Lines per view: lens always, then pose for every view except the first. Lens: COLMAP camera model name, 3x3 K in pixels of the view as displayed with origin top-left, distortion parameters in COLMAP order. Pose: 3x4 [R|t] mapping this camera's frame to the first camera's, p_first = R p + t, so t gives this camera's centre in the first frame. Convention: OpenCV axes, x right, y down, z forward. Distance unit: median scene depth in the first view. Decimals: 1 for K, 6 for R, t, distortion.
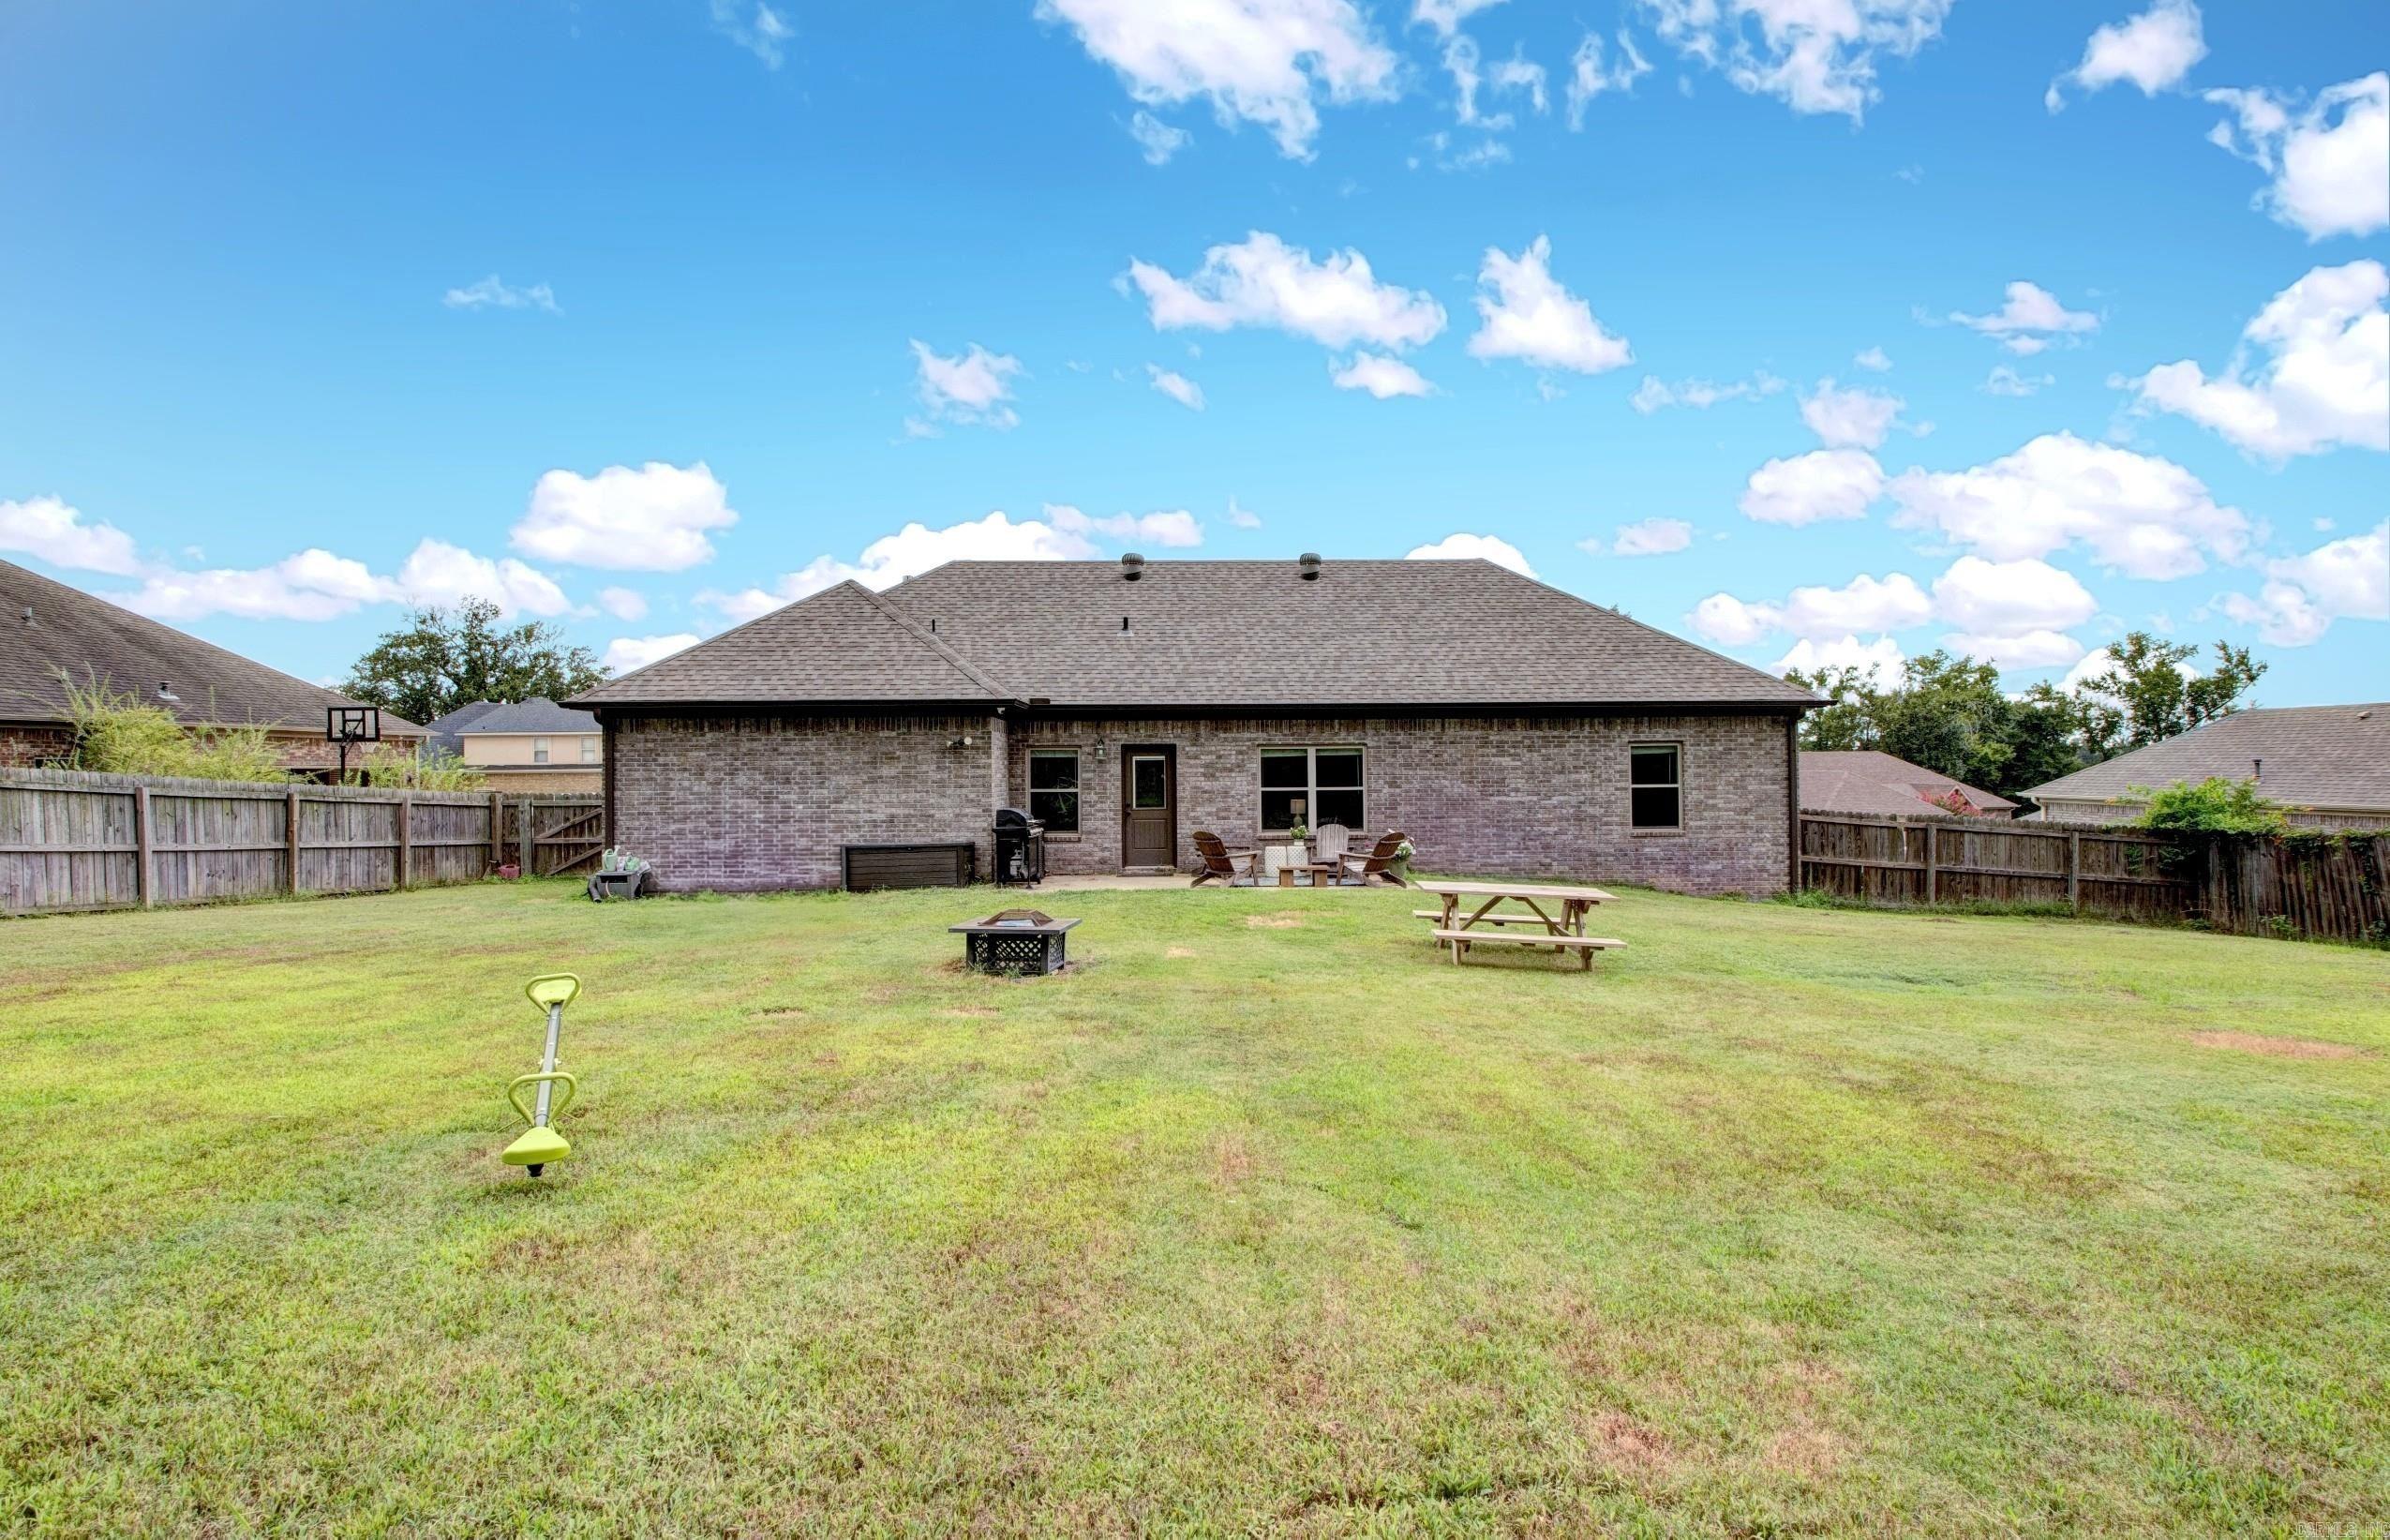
lens RADIAL K [[1106.8, 0, 1191.4], [0, 1106.8, 759.3], [0, 0, 1]] dist [0.019639, -0.031185]
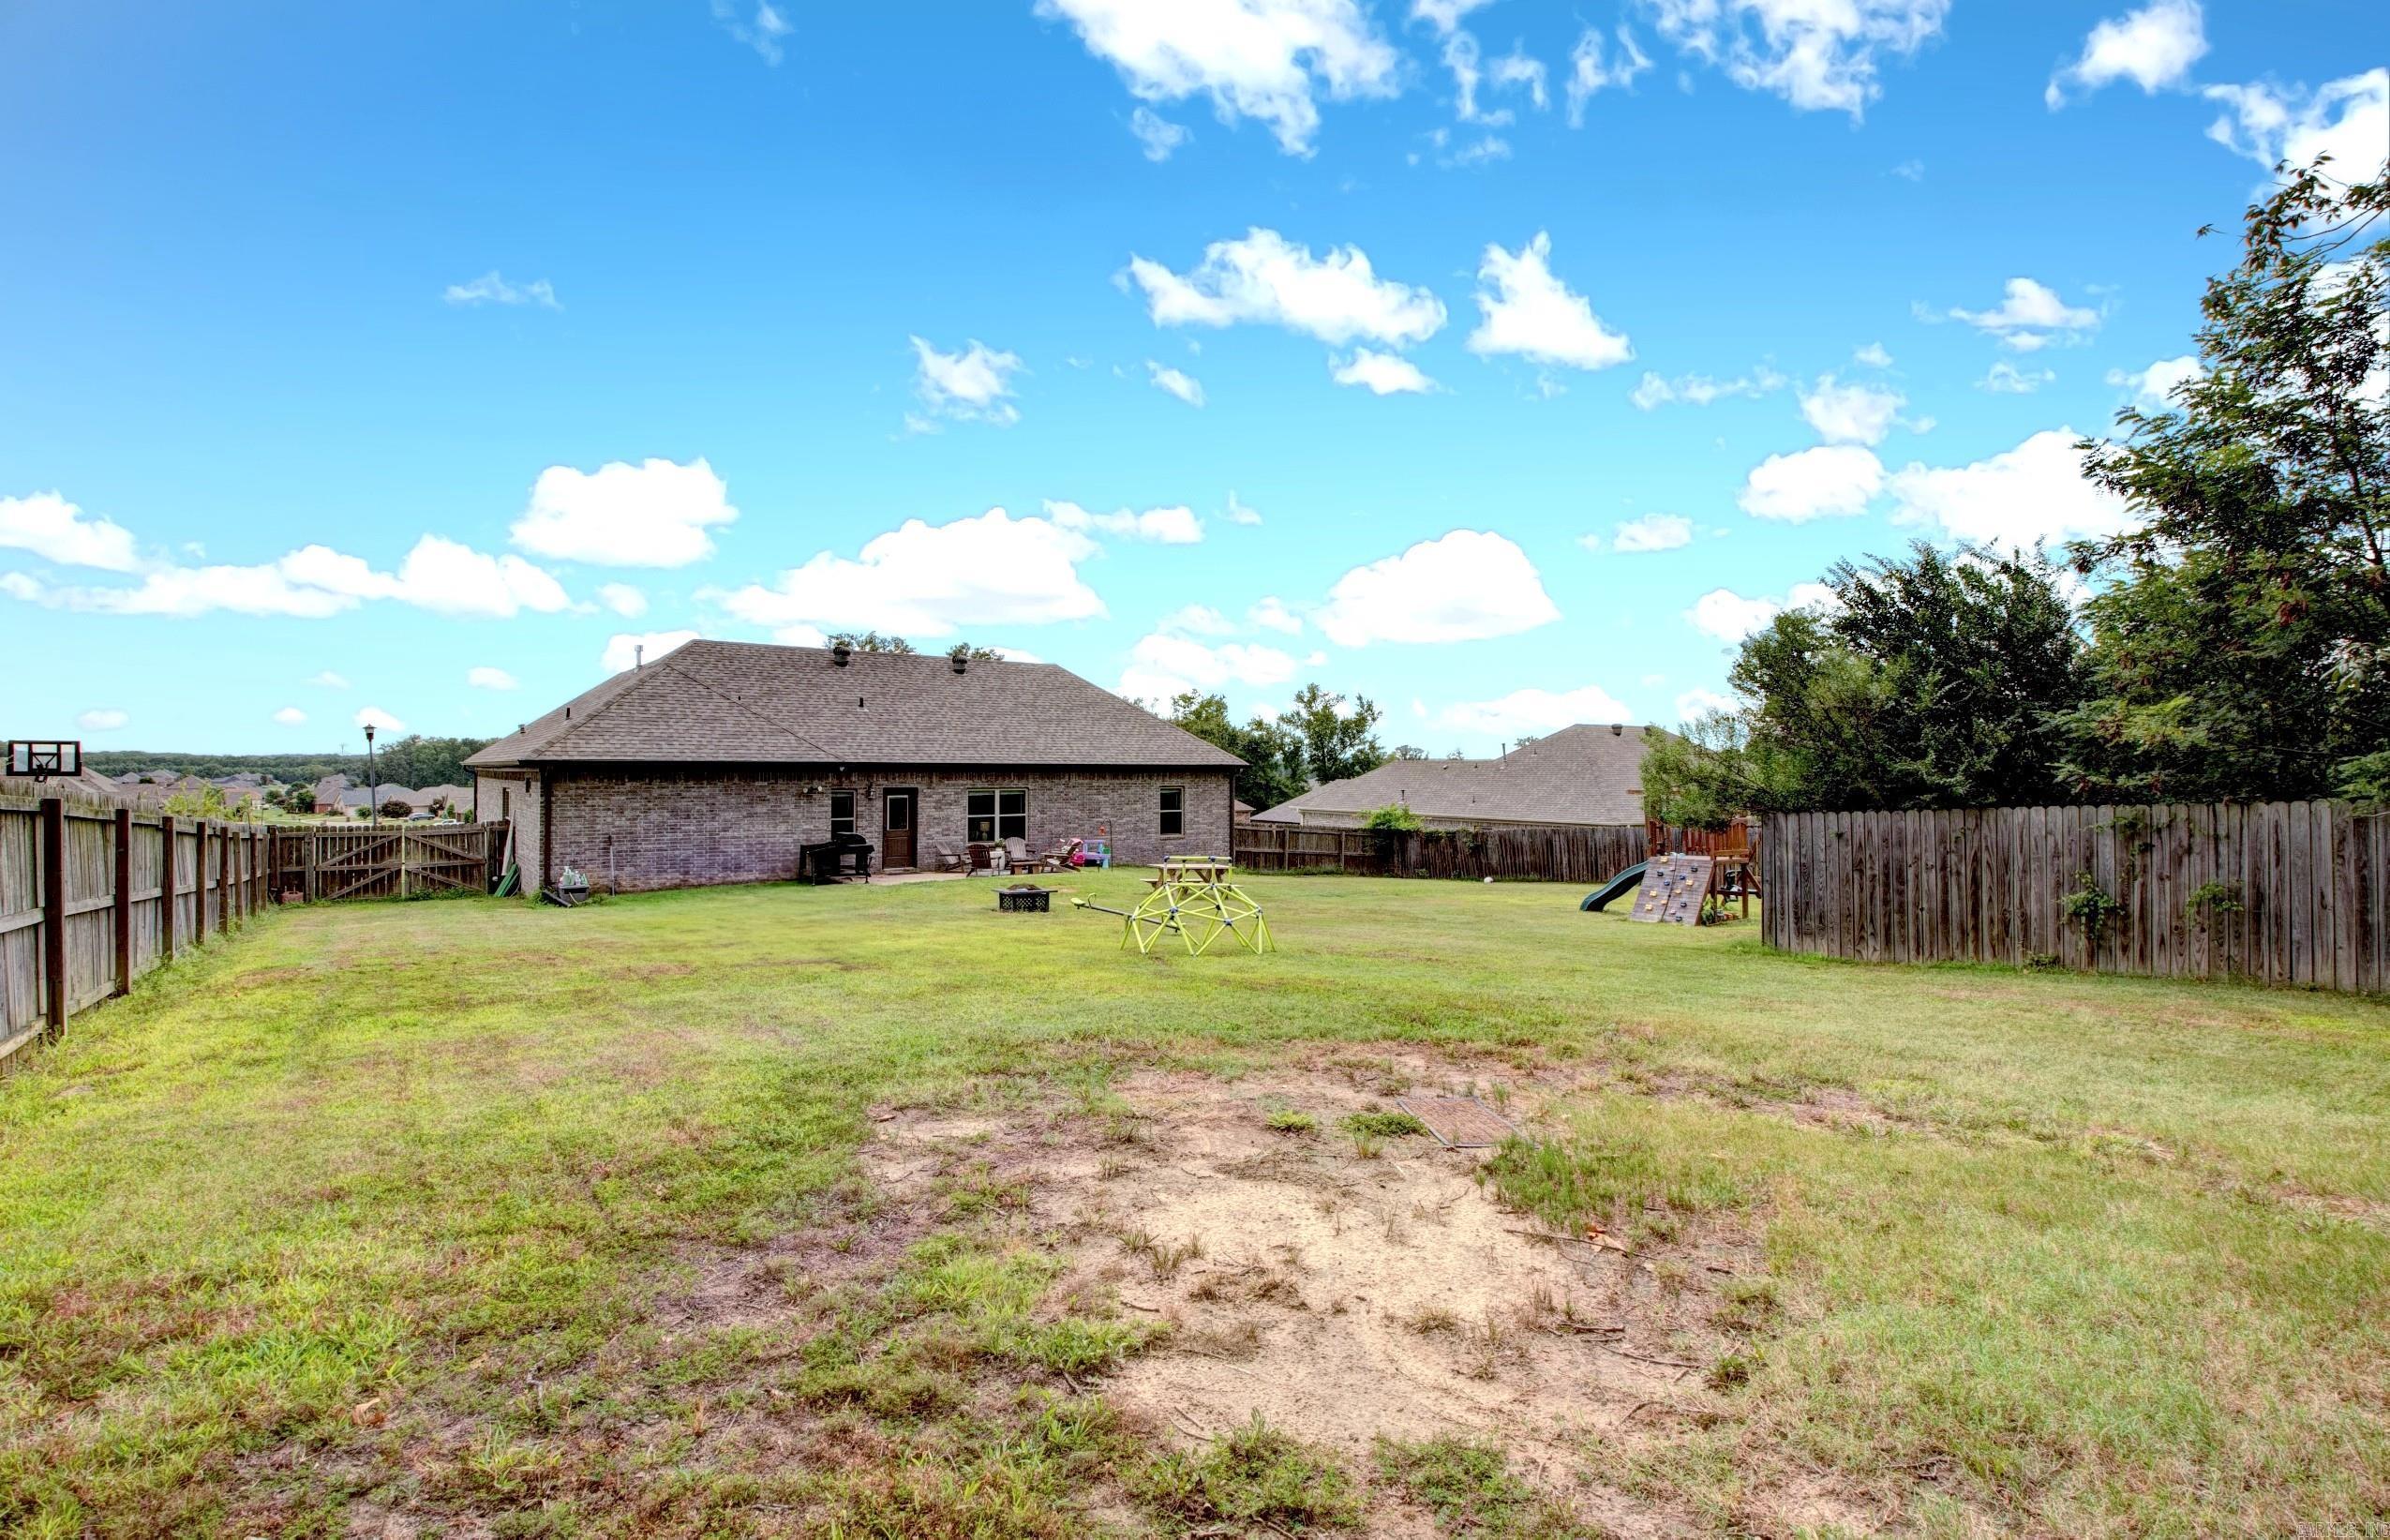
lens RADIAL K [[1144.1, 0, 1199.3], [0, 1144.1, 757.0], [0, 0, 1]] dist [0.000414, -0.021448]
pose [[0.808113, 0.015868, 0.588814, -0.634254], [-0.014530, 0.999870, -0.007003, -0.050985], [-0.588848, -0.002897, 0.808239, -0.515750]]
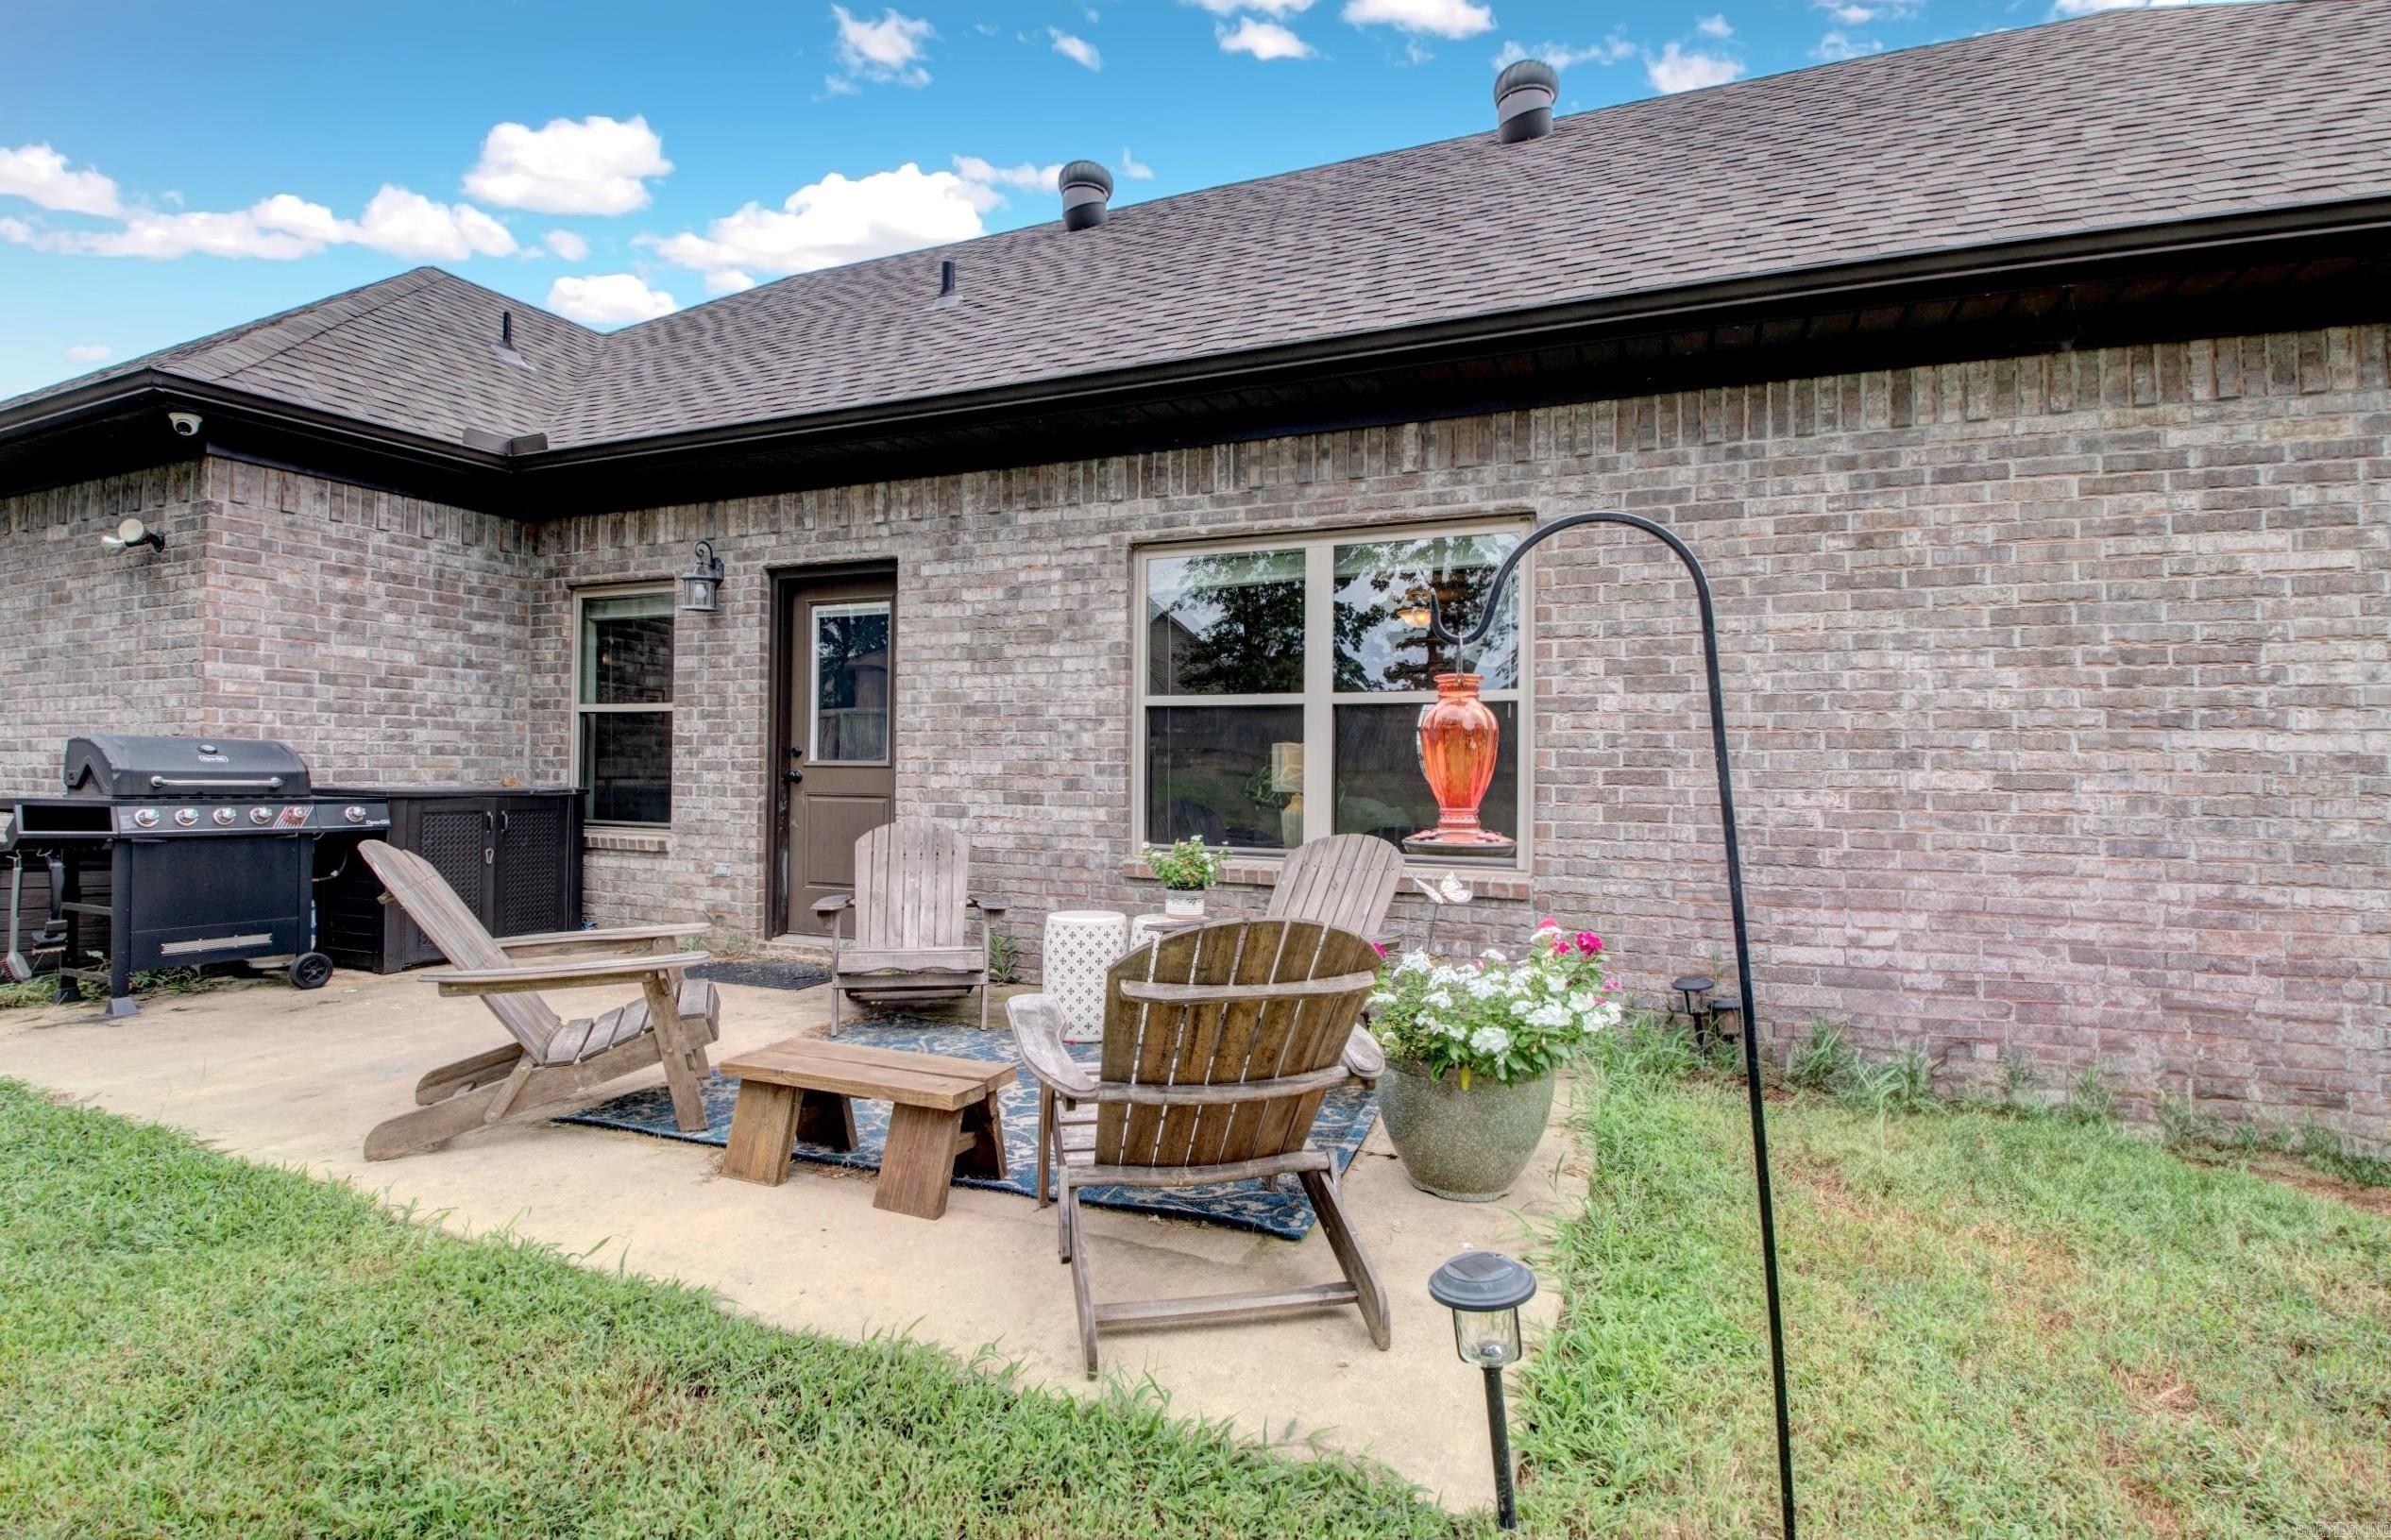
lens RADIAL K [[1107.2, 0, 1191.9], [0, 1107.2, 759.3], [0, 0, 1]] dist [0.019639, -0.031185]
pose [[0.914146, 0.016423, -0.405052, 0.189636], [-0.006481, 0.999643, 0.025904, 0.034687], [0.405333, -0.021055, 0.913927, 0.745810]]
